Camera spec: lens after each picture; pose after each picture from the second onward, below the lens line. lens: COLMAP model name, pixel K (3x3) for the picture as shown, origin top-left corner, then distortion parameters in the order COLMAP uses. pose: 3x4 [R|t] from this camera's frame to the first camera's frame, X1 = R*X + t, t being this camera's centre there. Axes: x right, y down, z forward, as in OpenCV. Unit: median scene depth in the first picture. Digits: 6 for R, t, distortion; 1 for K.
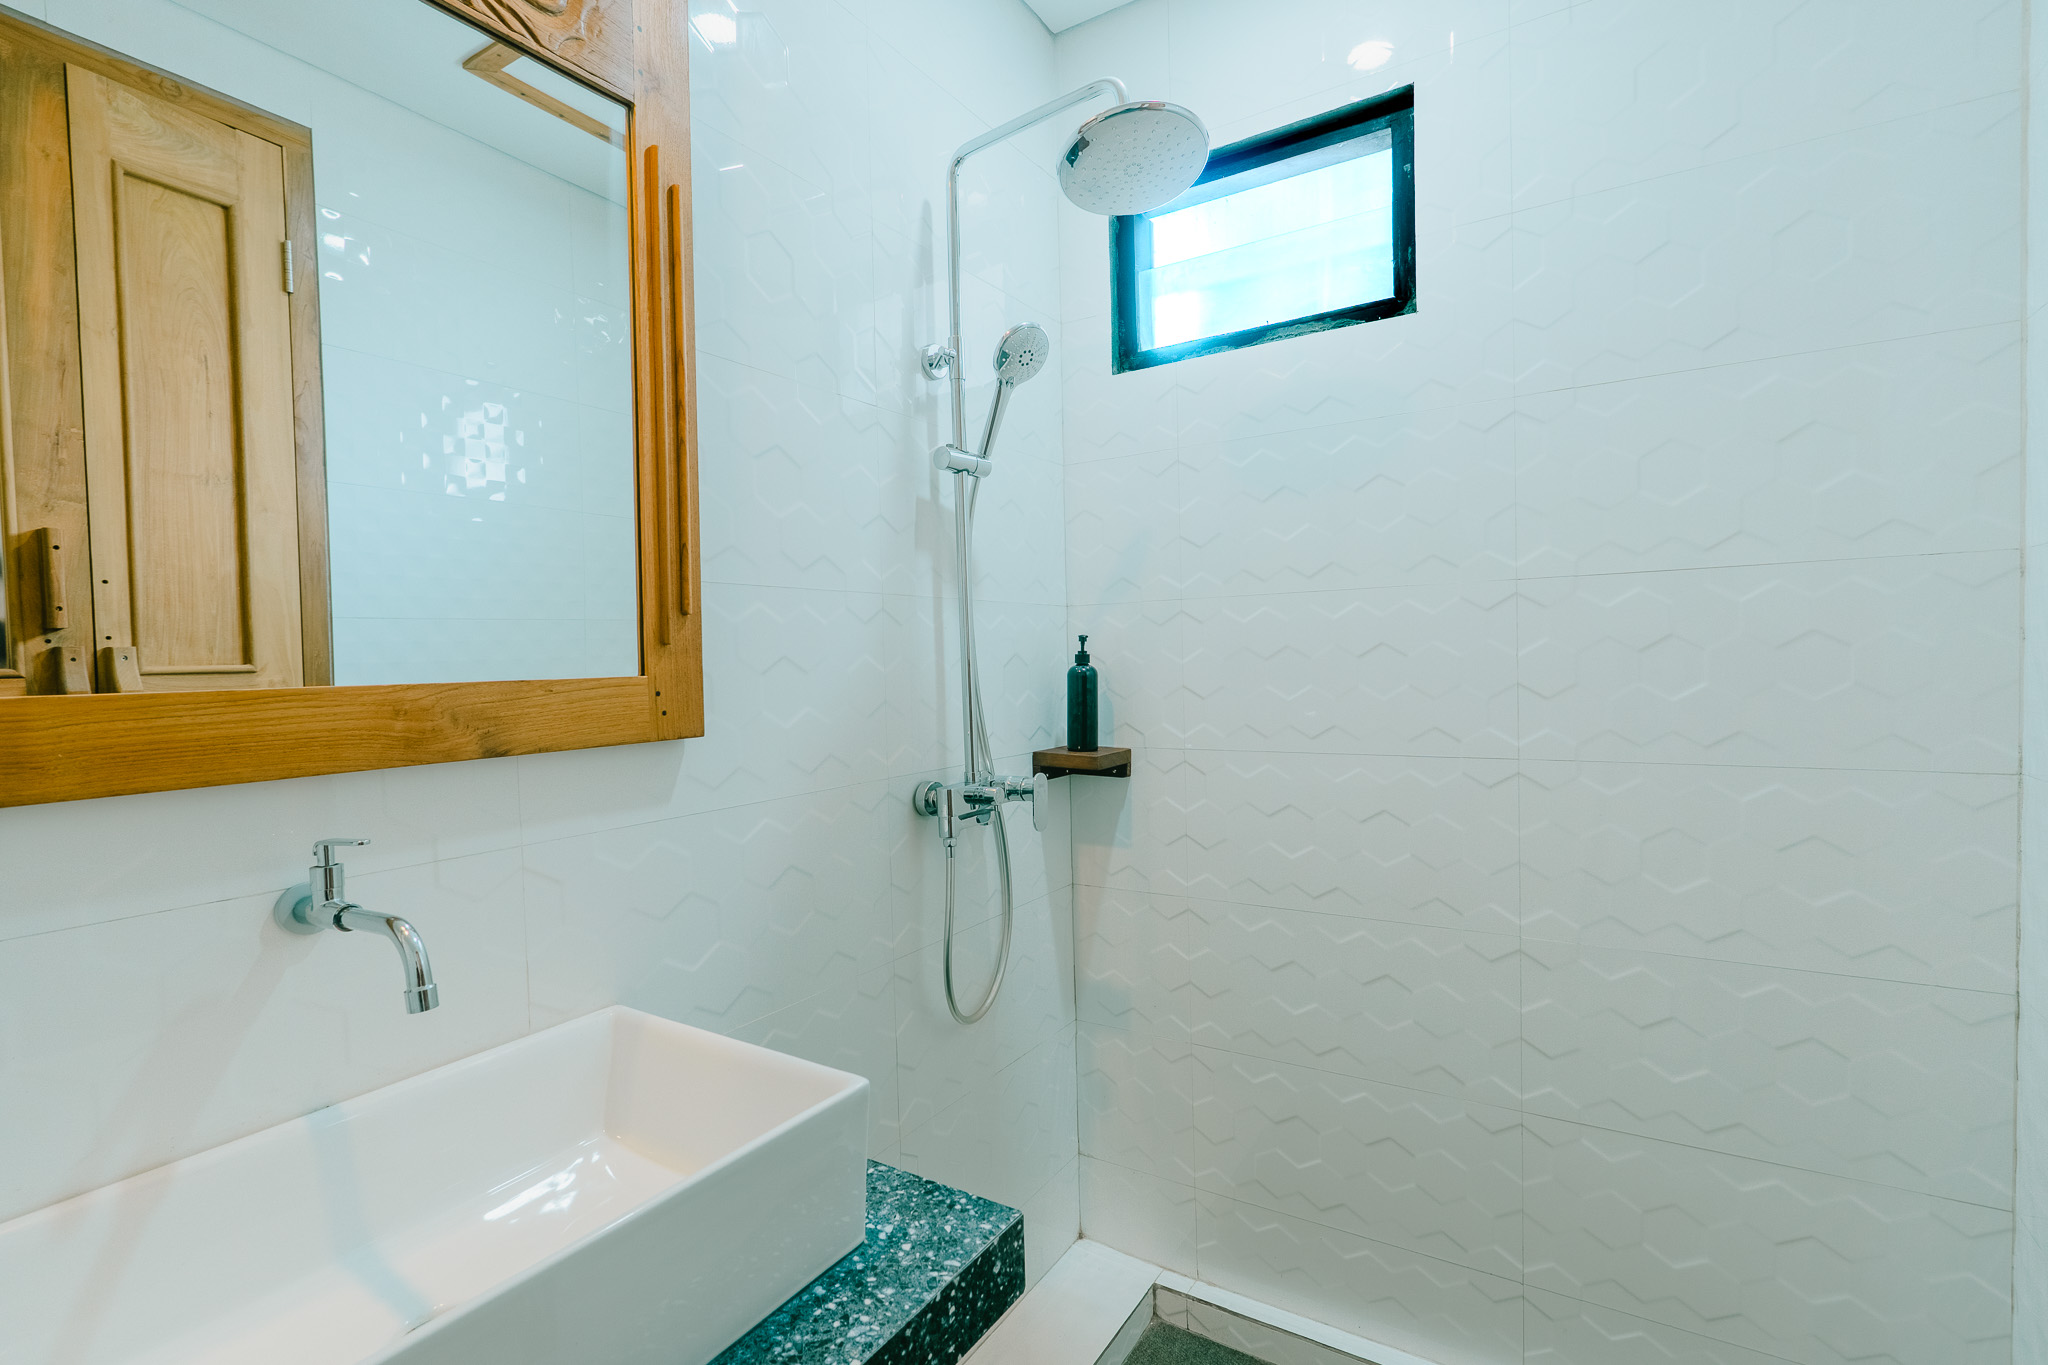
lens RADIAL K [[938.6, 0, 1046.1], [0, 938.6, 687.2], [0, 0, 1]] dist [-0.003262, 0.000127]
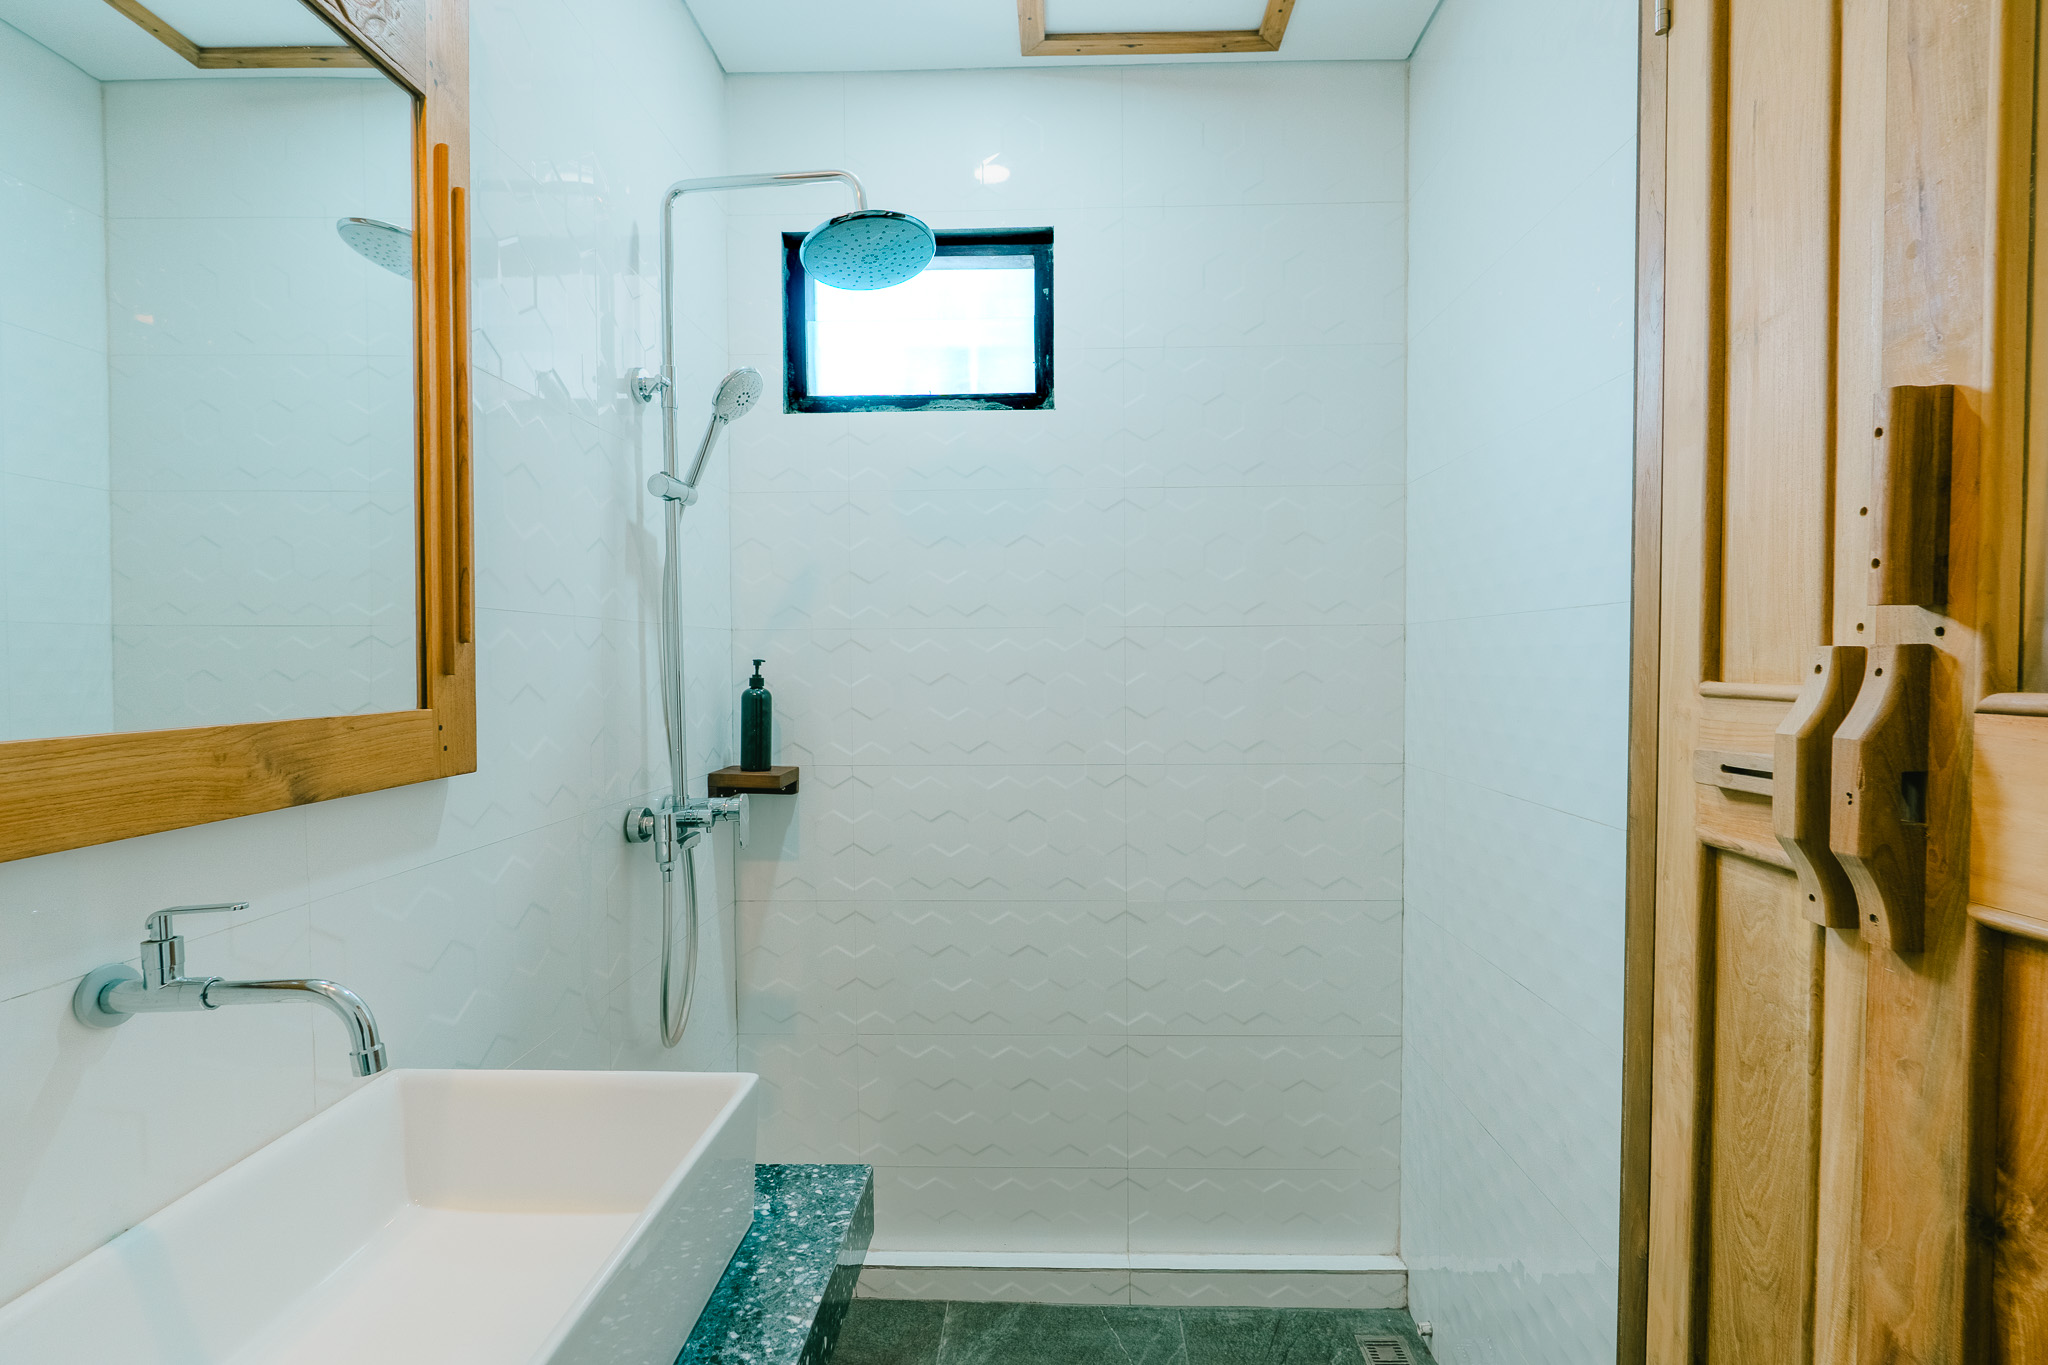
lens RADIAL K [[938.6, 0, 1052.9], [0, 938.6, 690.6], [0, 0, 1]] dist [-0.003262, 0.000127]
pose [[0.863031, 0.004636, 0.505129, -0.240560], [-0.000660, 0.999967, -0.008051, -0.015406], [-0.505150, 0.006615, 0.863006, -0.076355]]
